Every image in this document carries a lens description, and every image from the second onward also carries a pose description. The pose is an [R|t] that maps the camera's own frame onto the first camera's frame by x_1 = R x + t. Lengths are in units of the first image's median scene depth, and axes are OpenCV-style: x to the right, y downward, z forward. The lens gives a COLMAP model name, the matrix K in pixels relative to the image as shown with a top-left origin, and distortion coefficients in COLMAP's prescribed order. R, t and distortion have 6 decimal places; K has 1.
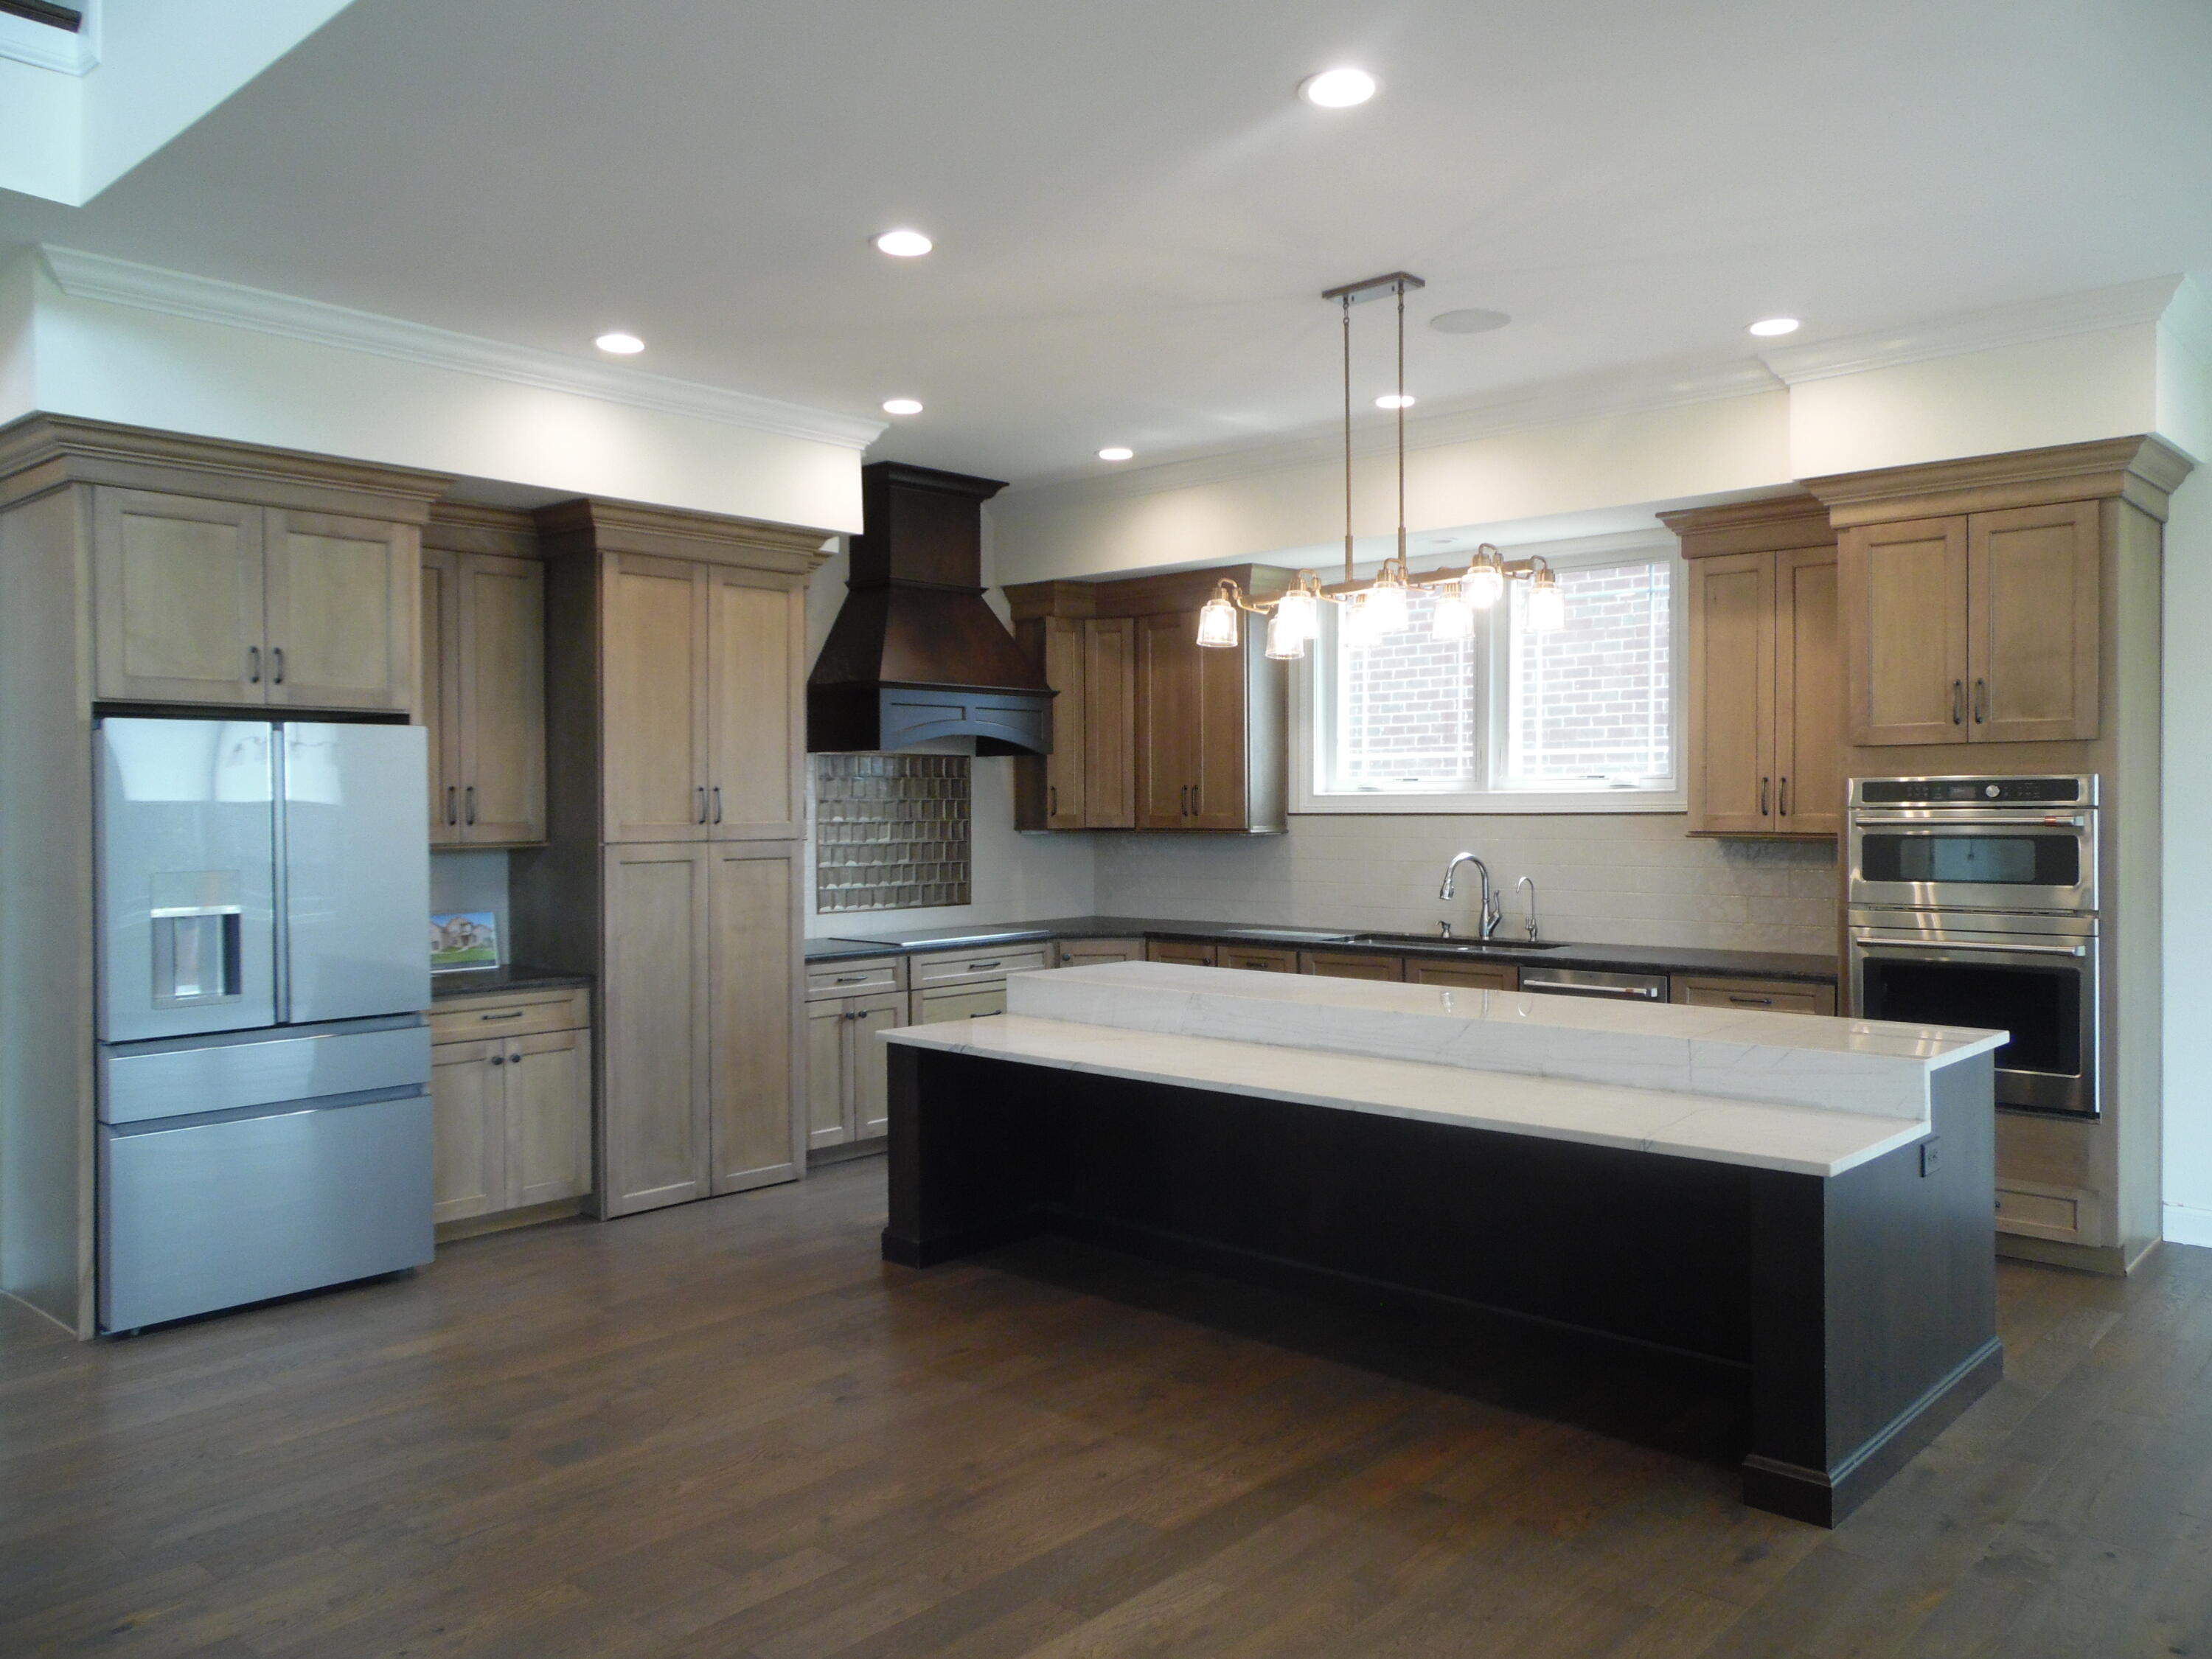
lens RADIAL K [[1656.0, 0, 1103.9], [0, 1656.0, 830.6], [0, 0, 1]] dist [-0.023648, 0.036923]
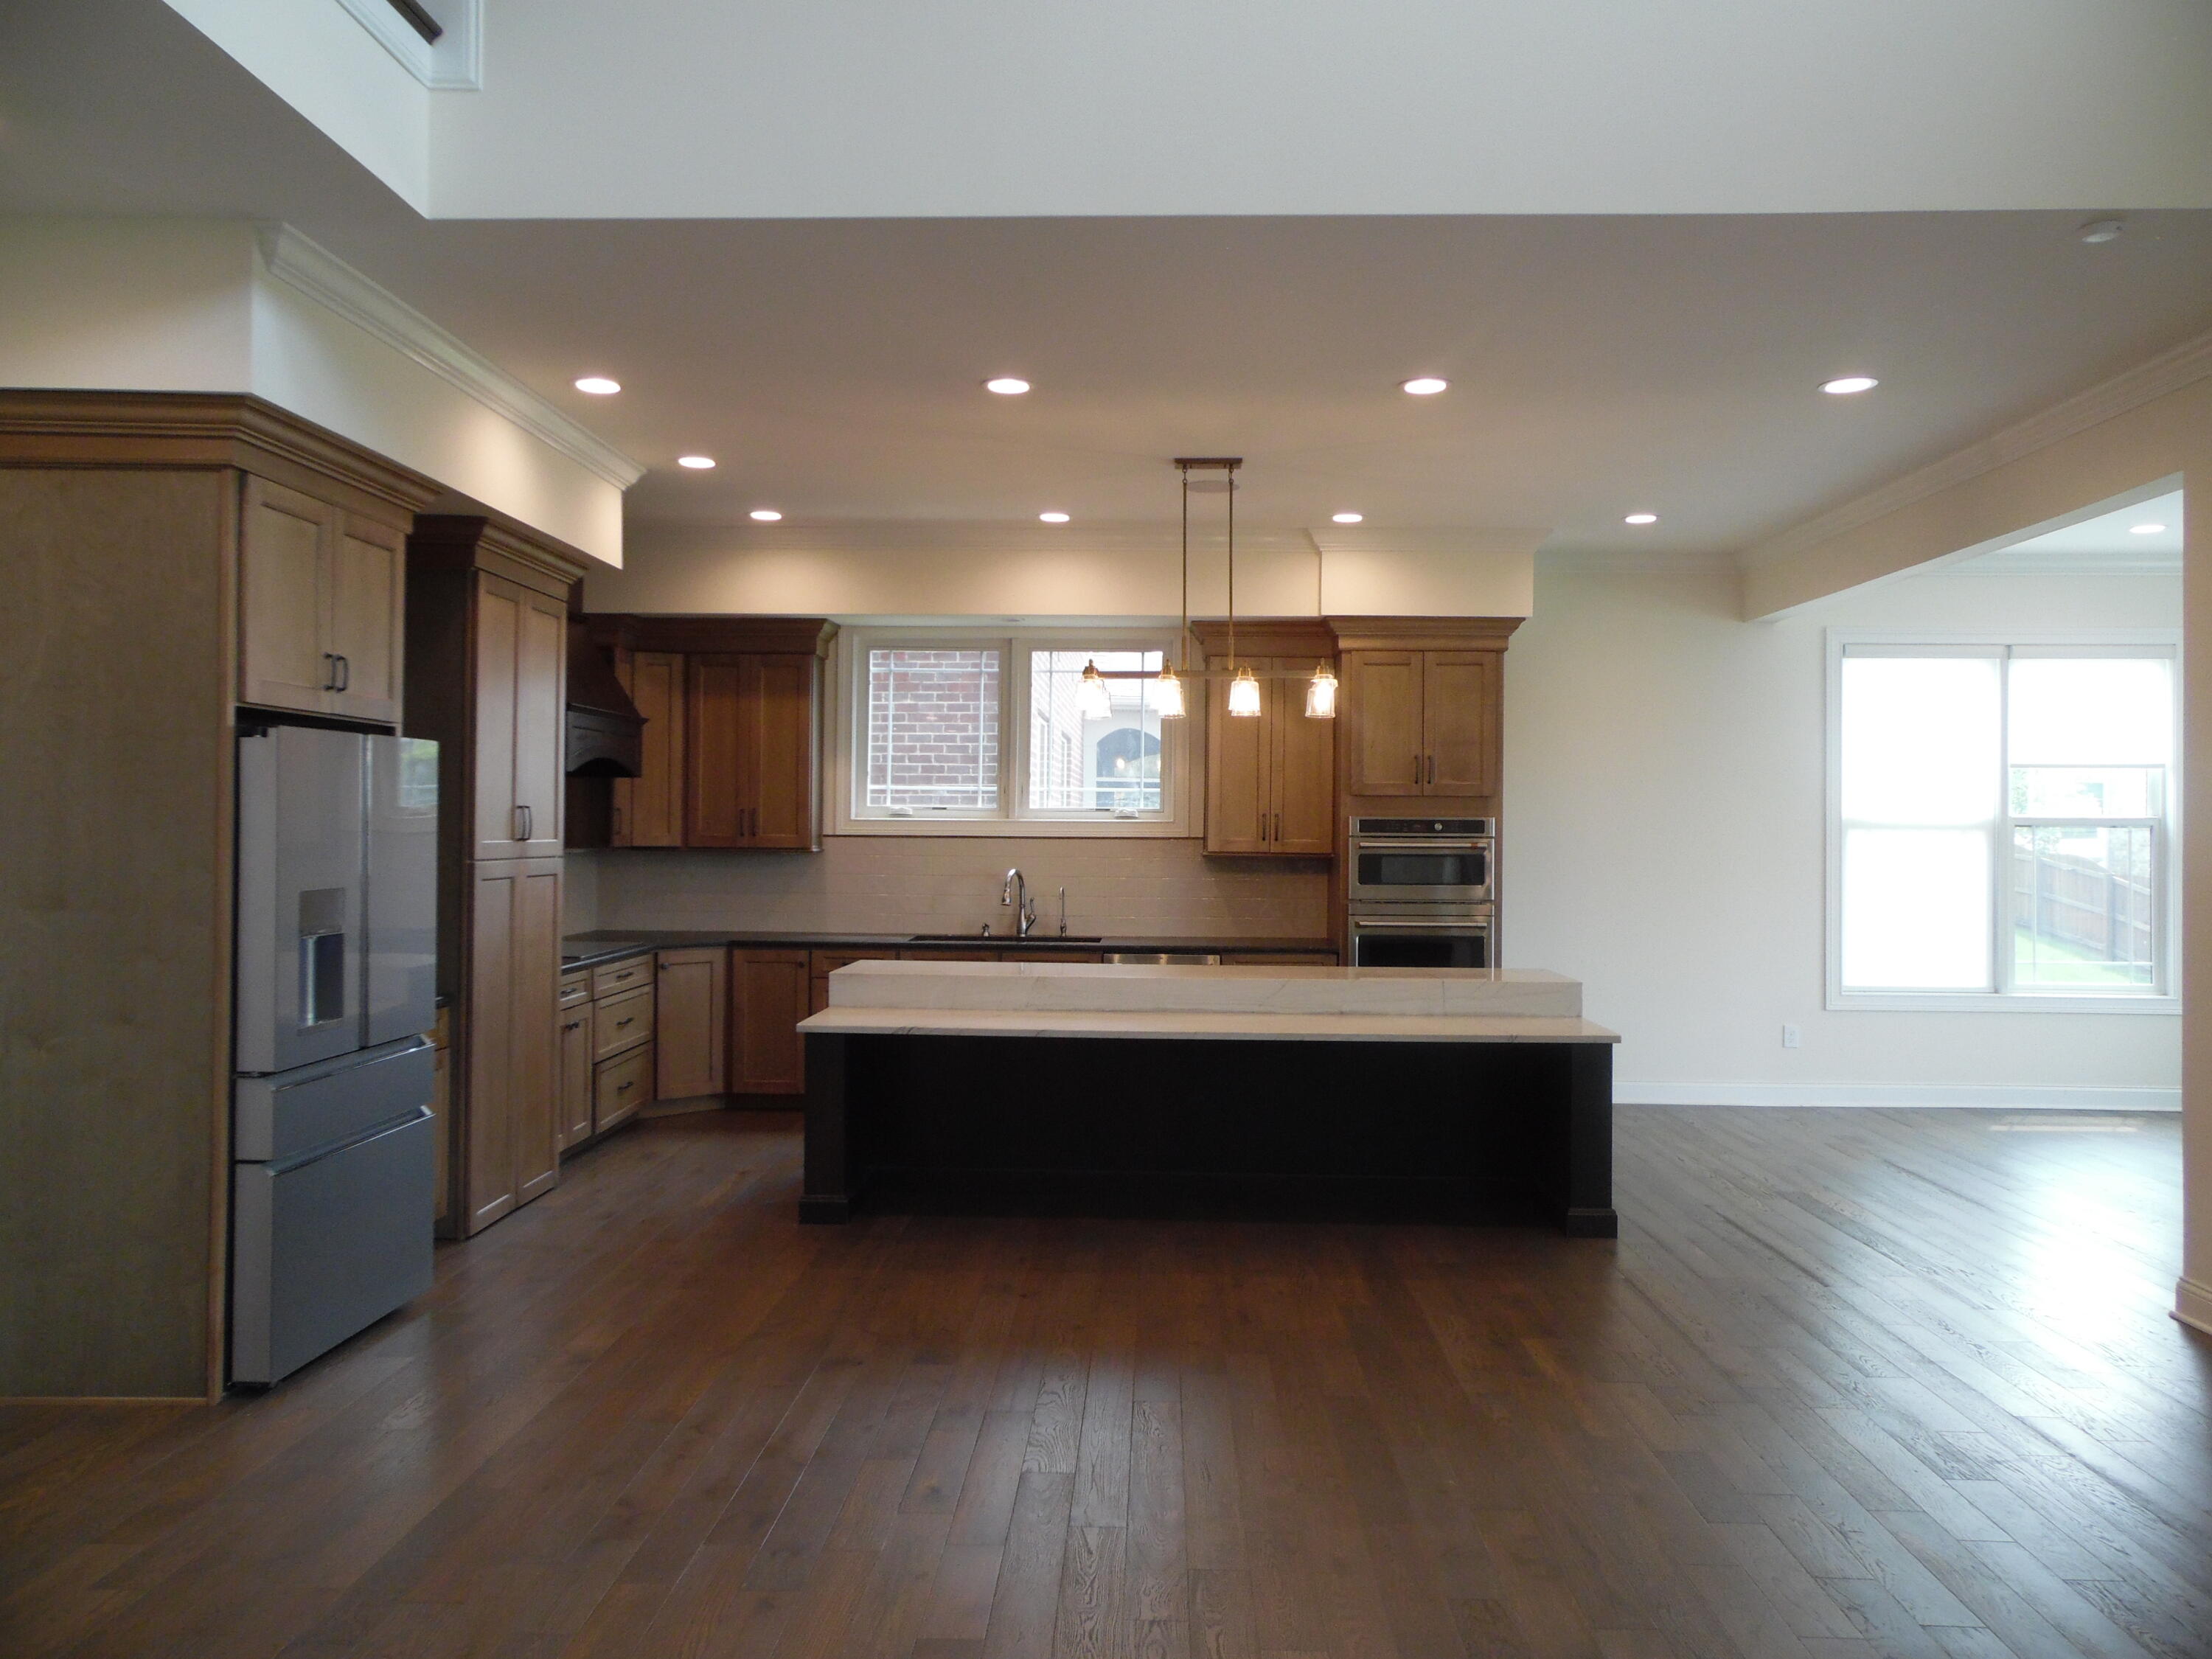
lens RADIAL K [[1656.0, 0, 1112.7], [0, 1656.0, 828.8], [0, 0, 1]] dist [-0.023648, 0.036923]
pose [[0.764358, 0.011878, 0.644682, -0.627552], [-0.003367, 0.999890, -0.014431, 0.001711], [-0.644783, 0.008860, 0.764314, -0.013717]]
